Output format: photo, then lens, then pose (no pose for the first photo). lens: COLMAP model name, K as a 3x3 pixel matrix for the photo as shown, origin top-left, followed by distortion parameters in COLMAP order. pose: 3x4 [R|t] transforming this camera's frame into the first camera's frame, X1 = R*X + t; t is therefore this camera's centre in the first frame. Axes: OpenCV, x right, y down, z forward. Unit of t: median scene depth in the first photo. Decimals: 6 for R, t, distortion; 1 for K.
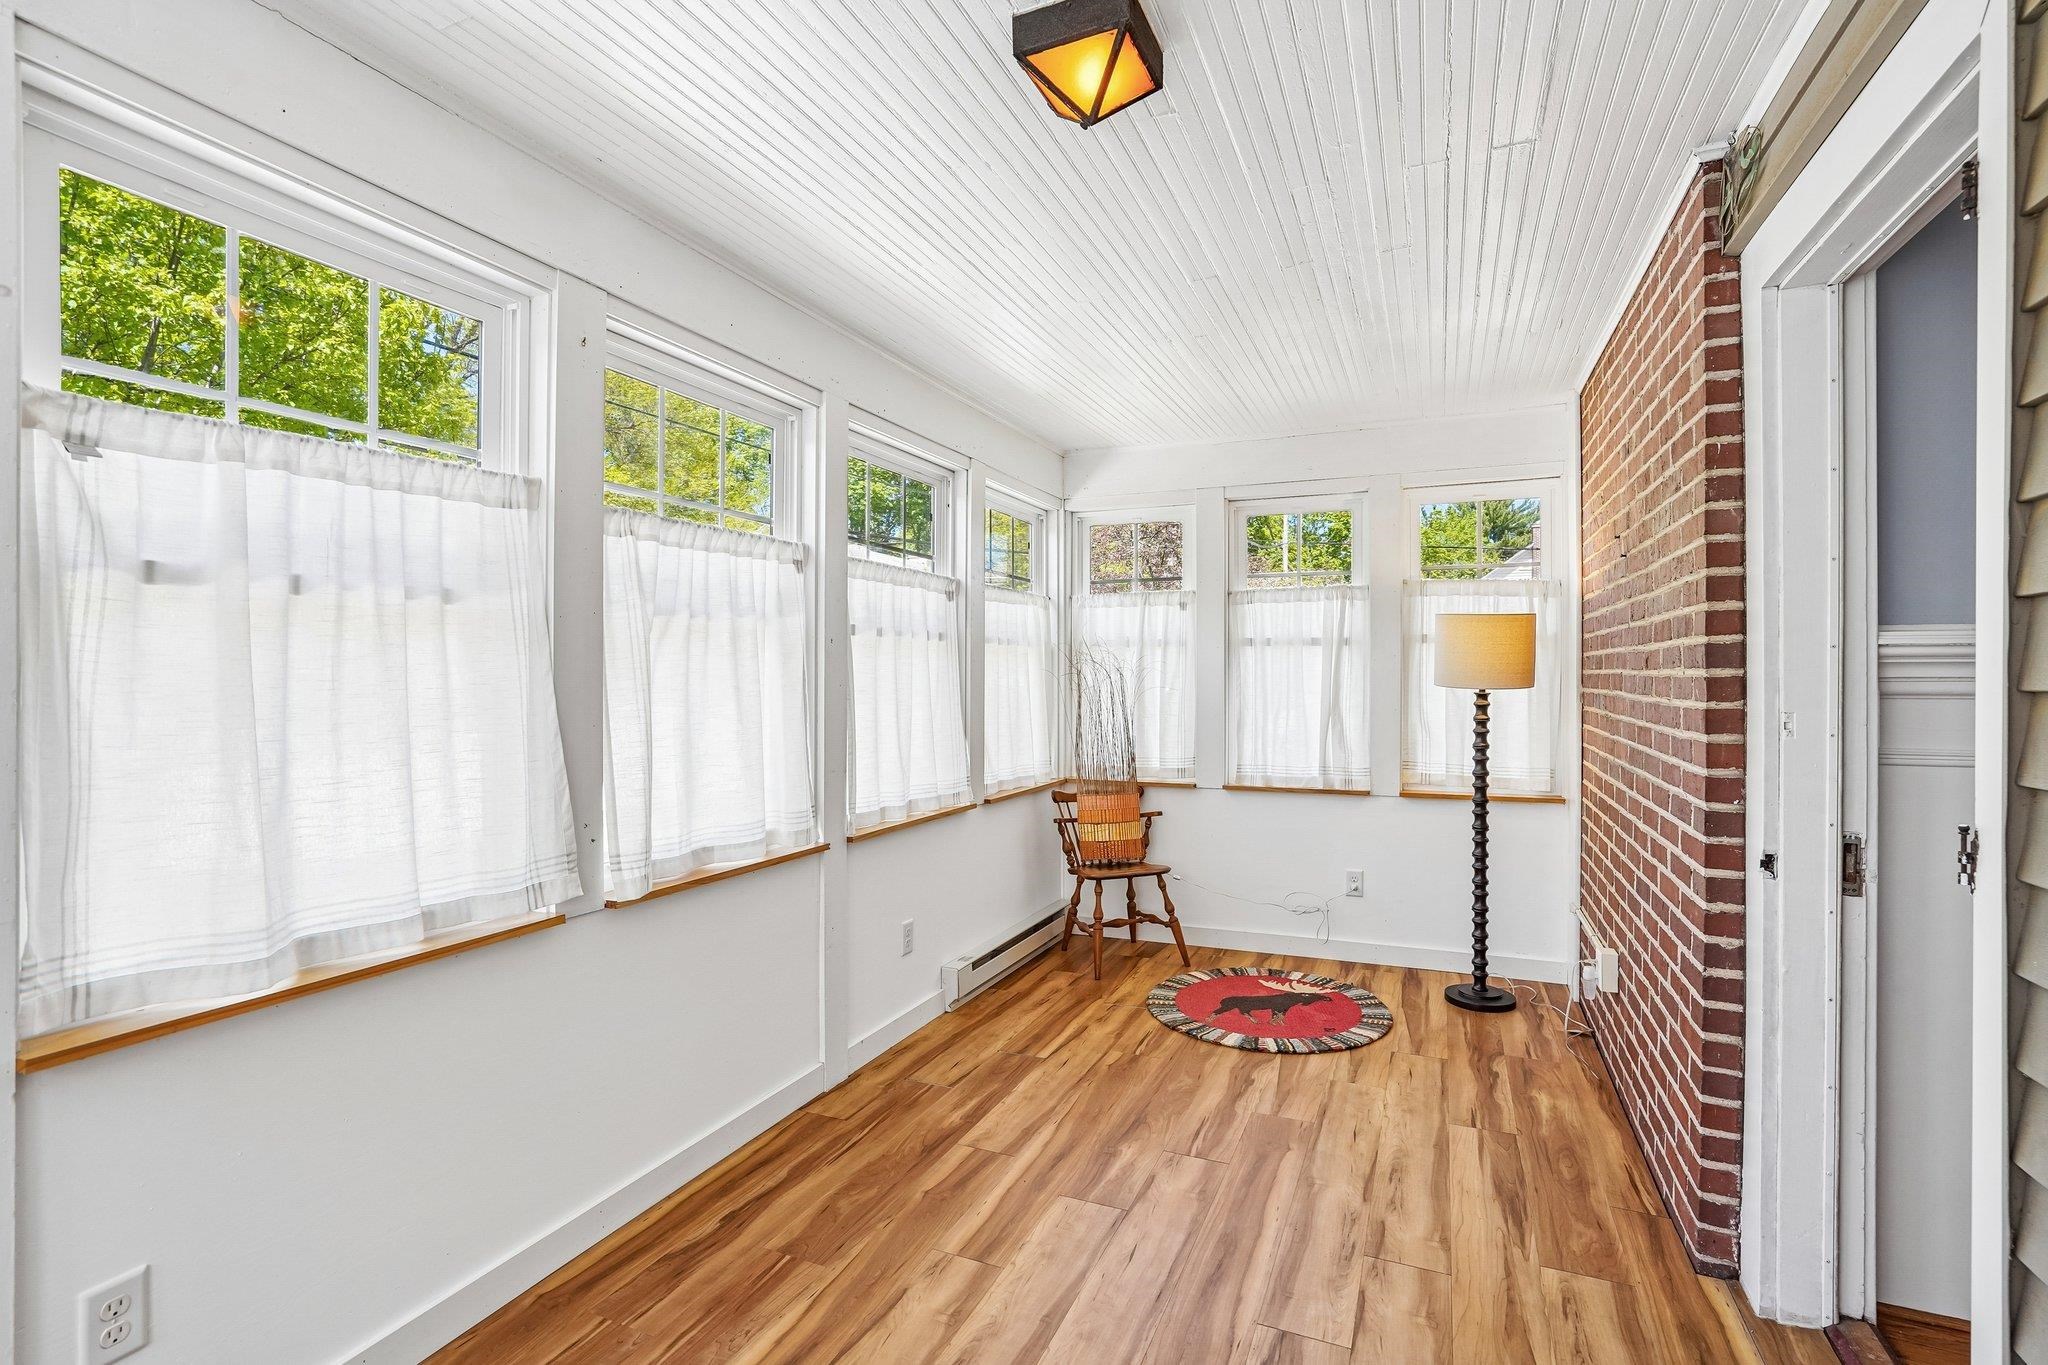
lens RADIAL K [[954.5, 0, 1013.7], [0, 954.5, 685.1], [0, 0, 1]] dist [-0.050565, 0.026474]
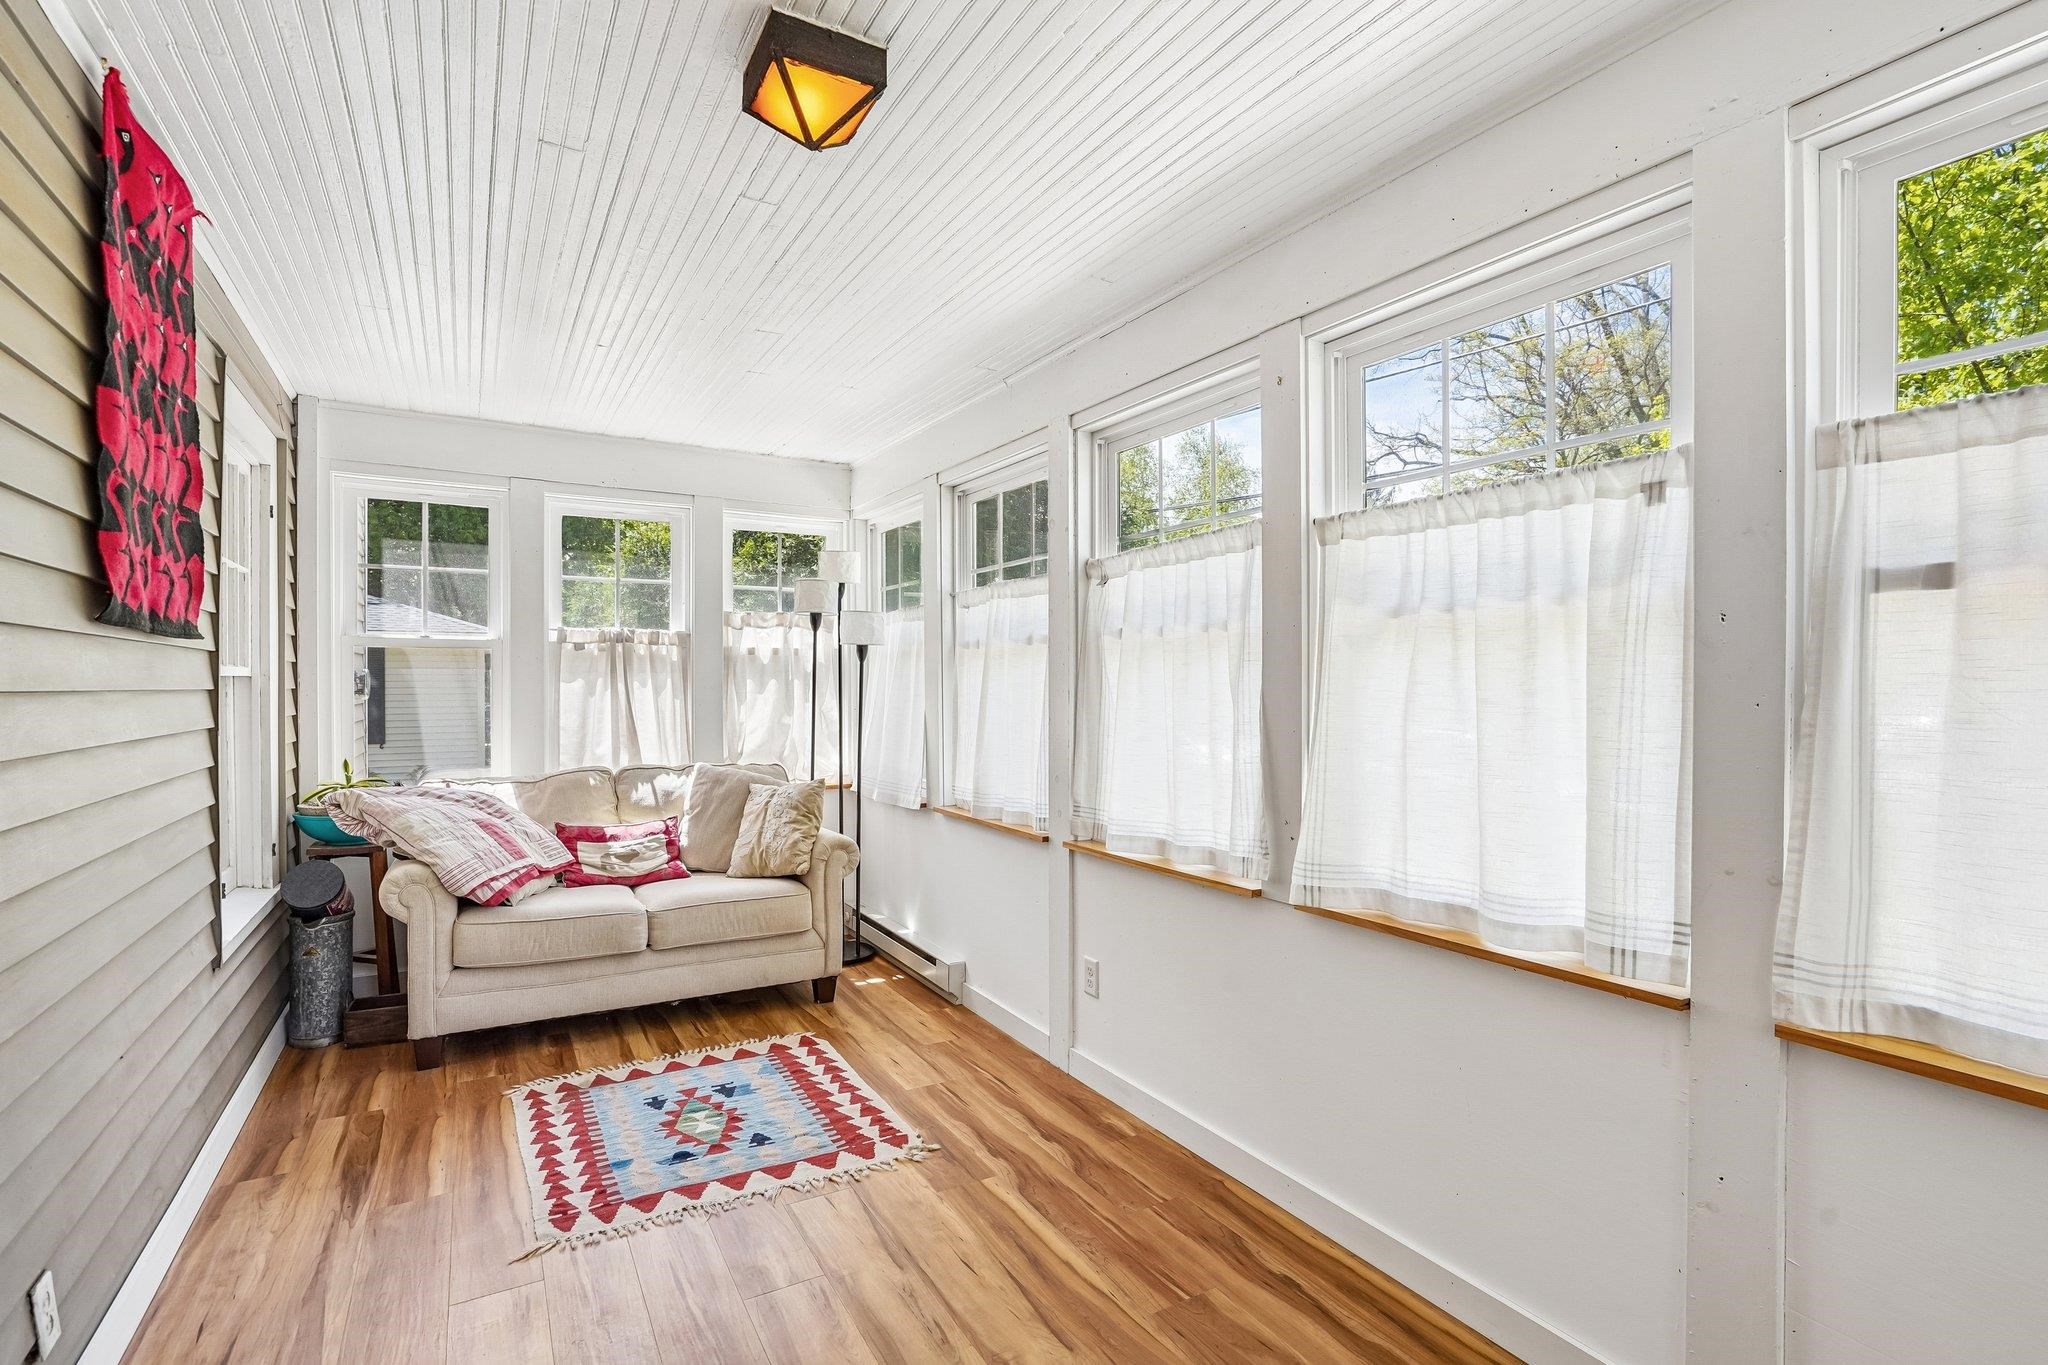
lens RADIAL K [[954.5, 0, 1013.7], [0, 954.5, 685.1], [0, 0, 1]] dist [-0.050565, 0.026474]
pose [[-0.587184, 0.005076, -0.809438, 0.595604], [-0.002800, 0.999962, 0.008302, -0.017456], [0.809449, 0.007142, -0.587147, 1.338732]]
